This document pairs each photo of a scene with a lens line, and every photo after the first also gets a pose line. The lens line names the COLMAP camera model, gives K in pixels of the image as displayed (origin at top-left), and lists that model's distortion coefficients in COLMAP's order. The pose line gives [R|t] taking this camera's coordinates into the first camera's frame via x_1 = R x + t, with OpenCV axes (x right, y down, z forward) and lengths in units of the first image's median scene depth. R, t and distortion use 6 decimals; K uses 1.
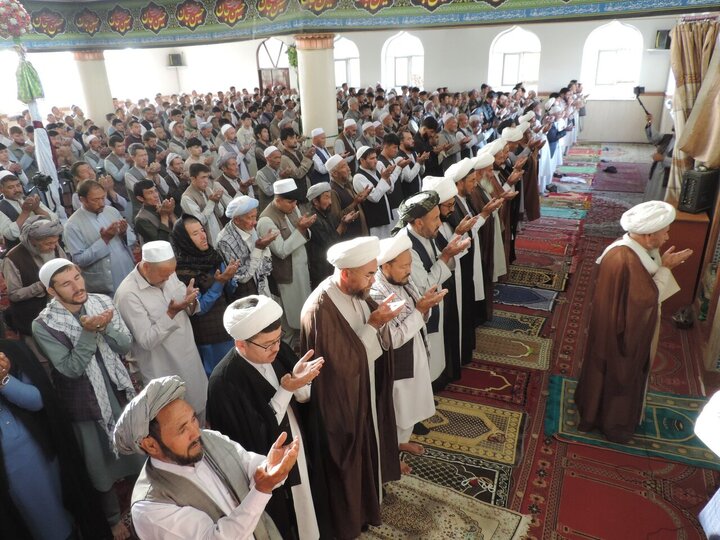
lens RADIAL K [[521.0, 0, 360.0], [0, 521.0, 270.0], [0, 0, 1]] dist [-0.003942, -0.002676]
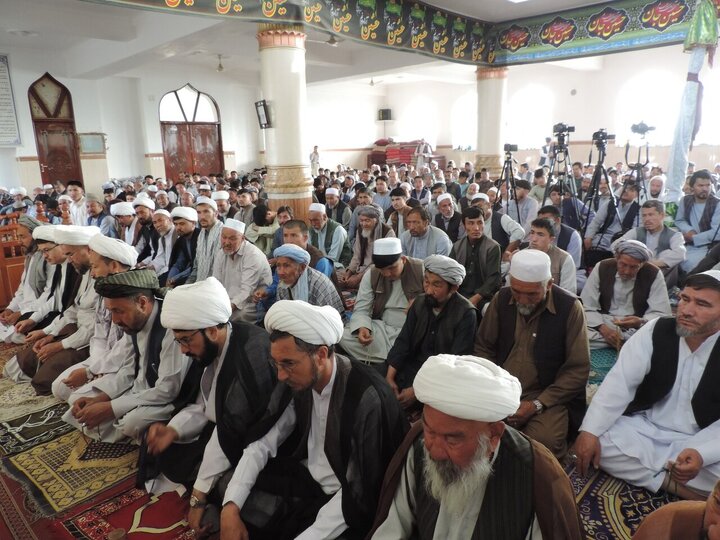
lens RADIAL K [[515.7, 0, 360.0], [0, 515.7, 270.0], [0, 0, 1]] dist [-0.017381, 0.000273]
pose [[-0.319595, 0.262487, -0.910472, 0.408329], [-0.333020, 0.868453, 0.367270, -0.138800], [0.887106, 0.420583, -0.190140, 0.845793]]
